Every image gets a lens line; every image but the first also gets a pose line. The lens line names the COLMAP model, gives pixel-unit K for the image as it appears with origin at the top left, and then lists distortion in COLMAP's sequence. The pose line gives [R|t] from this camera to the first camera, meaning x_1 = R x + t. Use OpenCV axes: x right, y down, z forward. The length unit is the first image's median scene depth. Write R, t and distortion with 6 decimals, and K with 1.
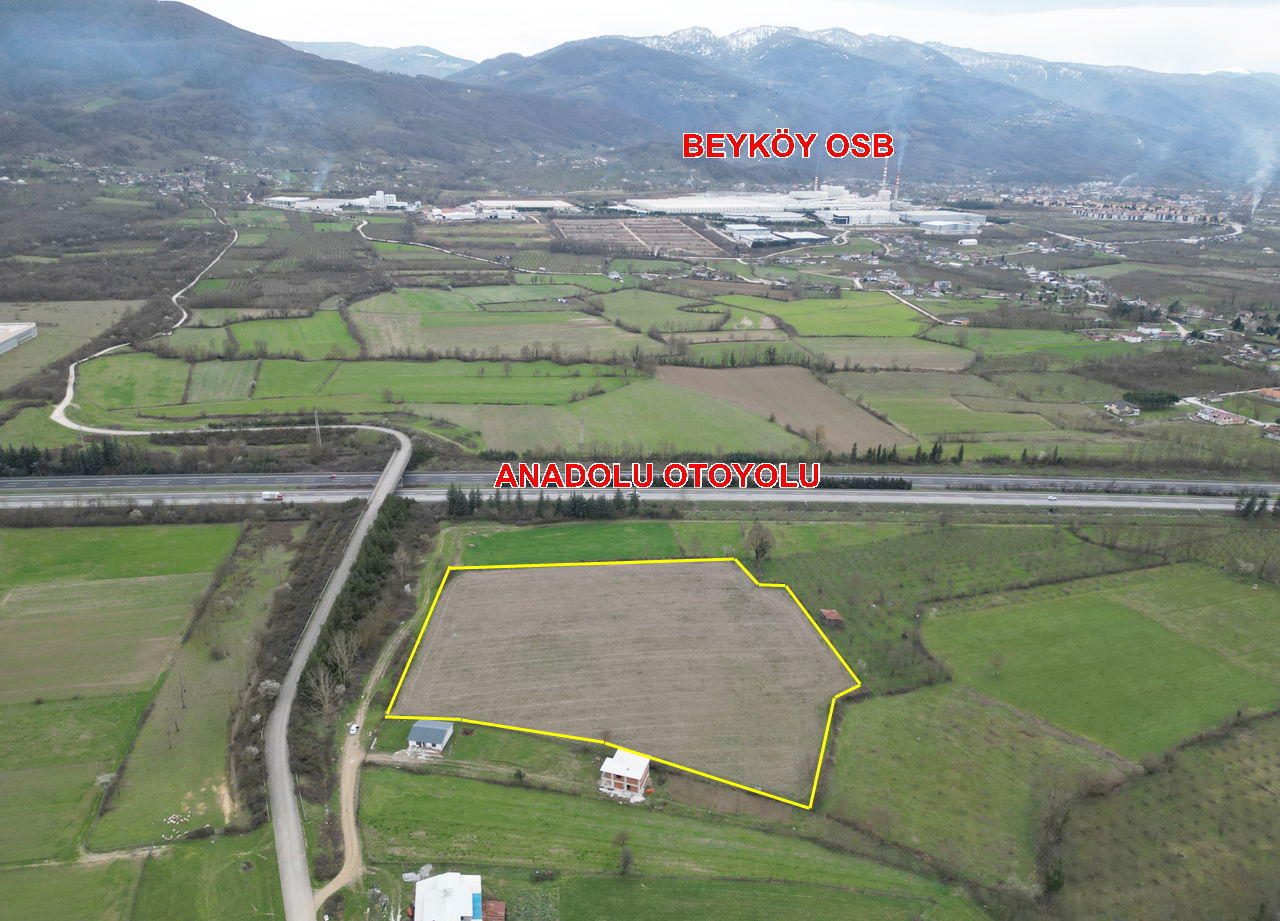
lens RADIAL K [[889.4, 0, 636.6], [0, 889.4, 444.0], [0, 0, 1]] dist [0.082620, -0.084278]
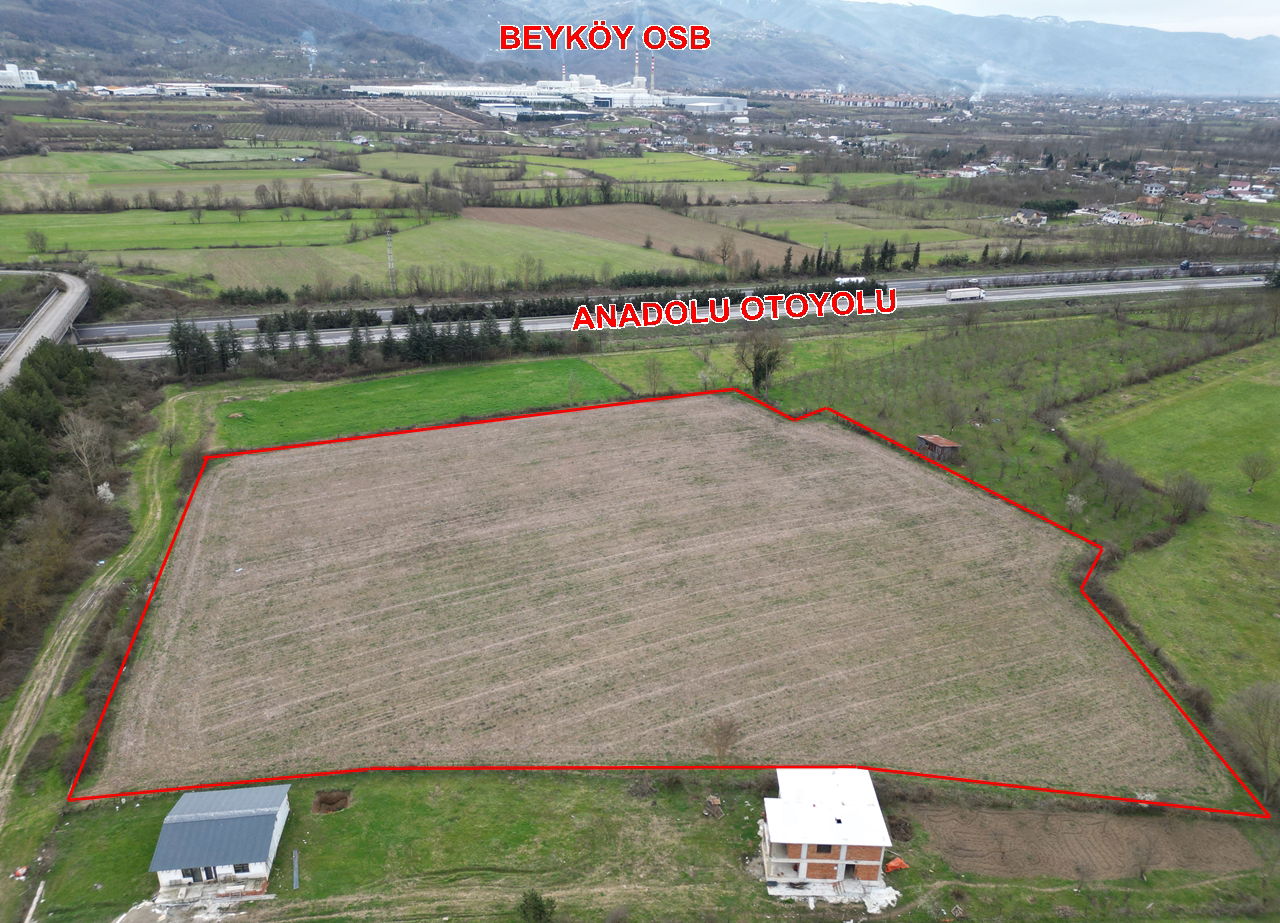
lens RADIAL K [[890.8, 0, 637.2], [0, 890.8, 450.9], [0, 0, 1]] dist [0.062146, -0.052378]
pose [[0.956367, -0.112884, 0.269481, -0.080918], [0.092842, 0.991957, 0.086038, 0.085211], [-0.277026, -0.057265, 0.959155, 0.330803]]
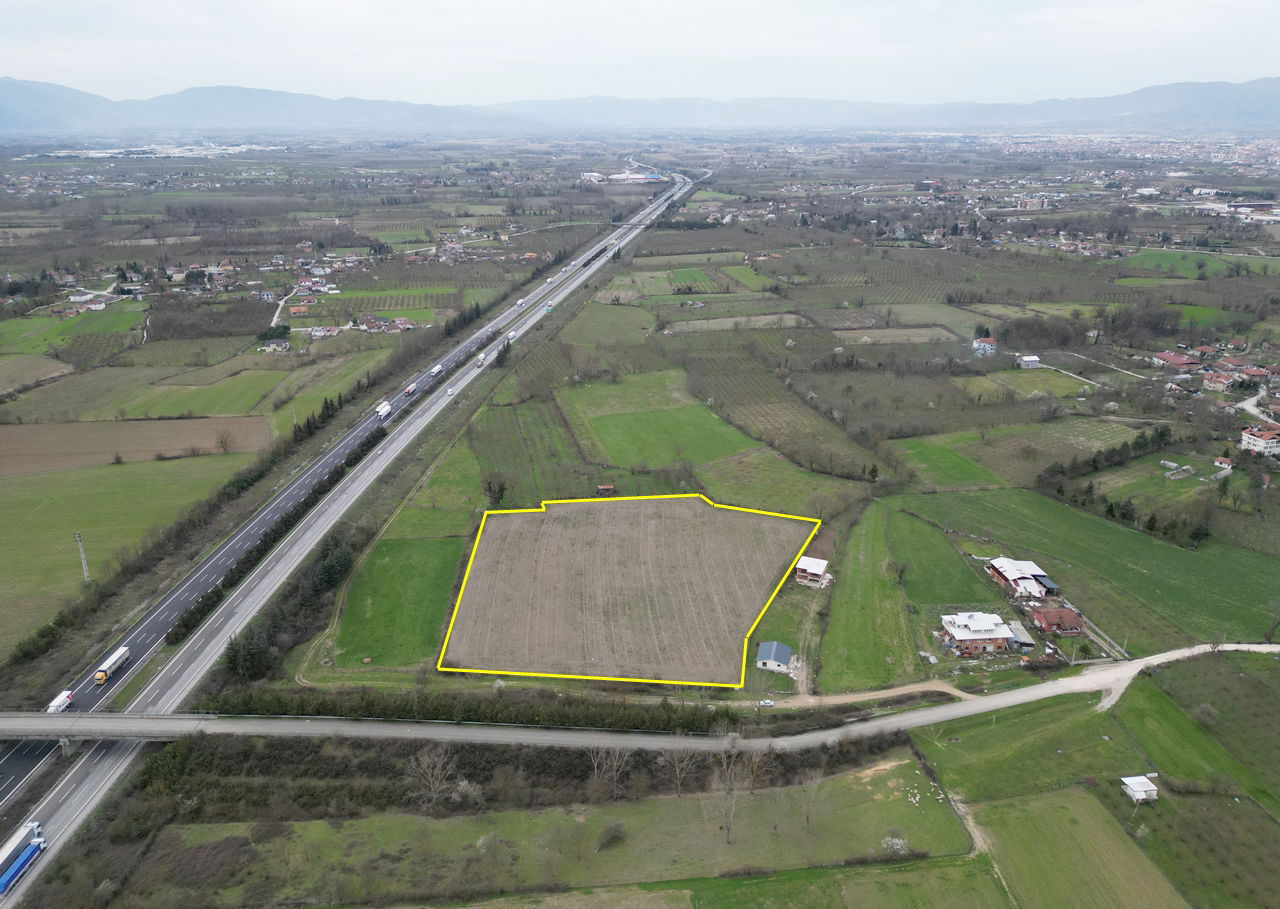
lens RADIAL K [[892.8, 0, 636.7], [0, 892.8, 422.4], [0, 0, 1]] dist [0.086418, -0.092873]
pose [[0.100633, -0.336903, 0.936146, -0.616618], [0.322774, 0.901086, 0.289588, -0.162295], [-0.941111, 0.273021, 0.199423, 0.447568]]
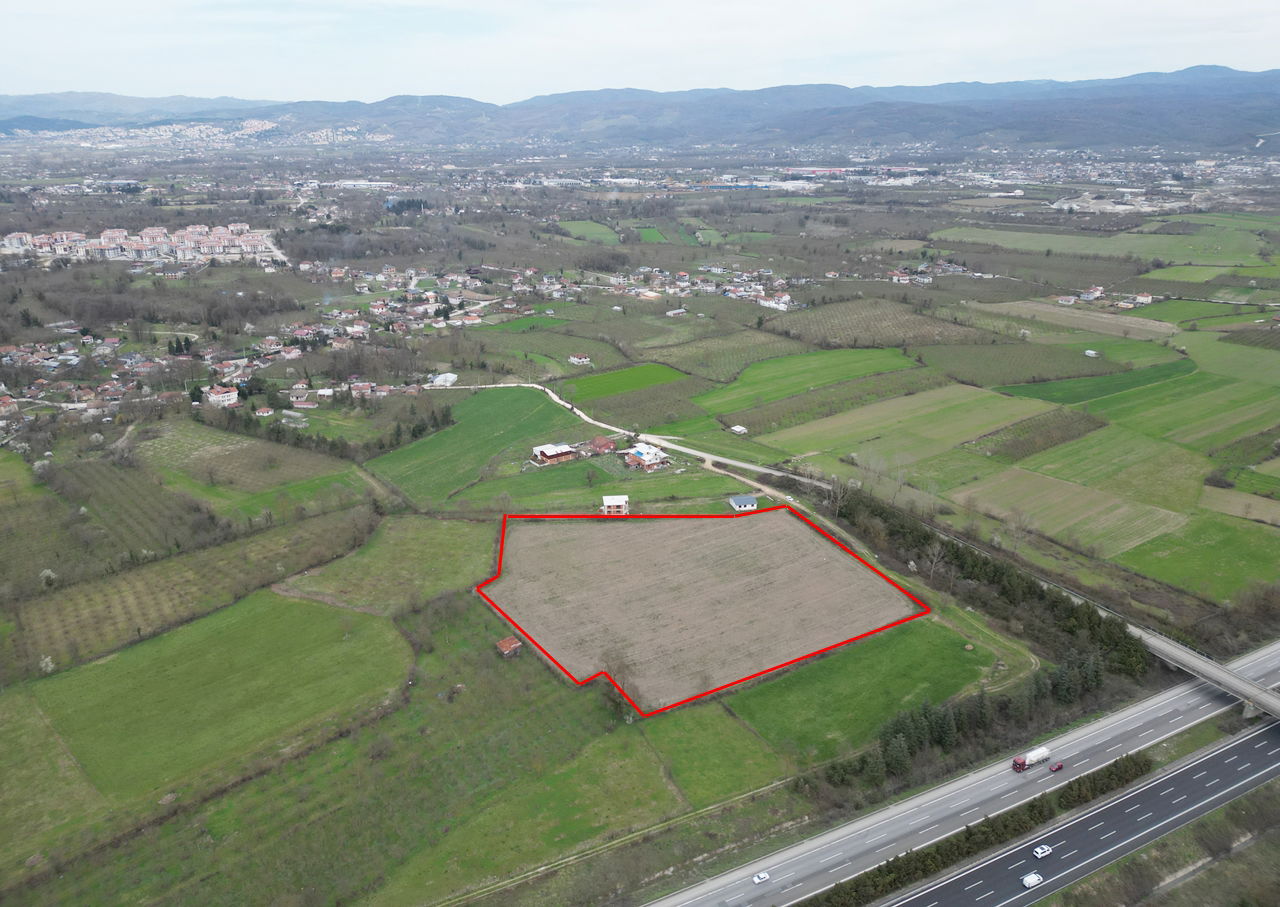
lens RADIAL K [[892.8, 0, 636.7], [0, 892.8, 421.4], [0, 0, 1]] dist [0.086418, -0.092873]
pose [[-0.915941, 0.105724, -0.387137, 0.281361], [-0.149233, 0.805766, 0.573124, -0.348797], [0.372535, 0.582721, -0.722256, 1.035046]]
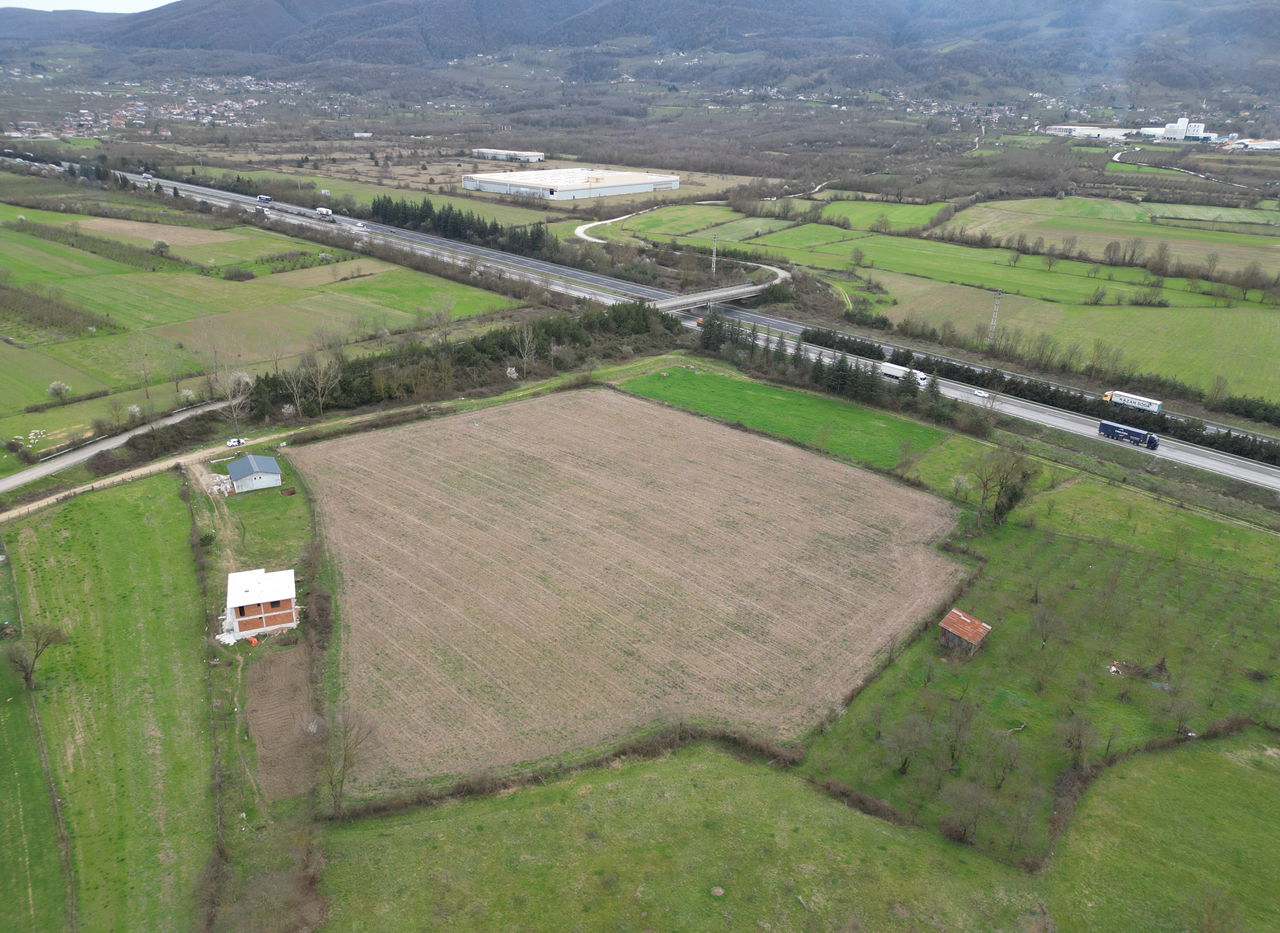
lens RADIAL K [[885.7, 0, 640.0], [0, 885.7, 466.5], [0, 0, 1]] dist [0.062557, -0.052114]
pose [[0.633244, 0.299251, -0.713758, 0.270336], [-0.265381, 0.950271, 0.162967, 0.055671], [0.727032, 0.086220, 0.681169, 0.375033]]
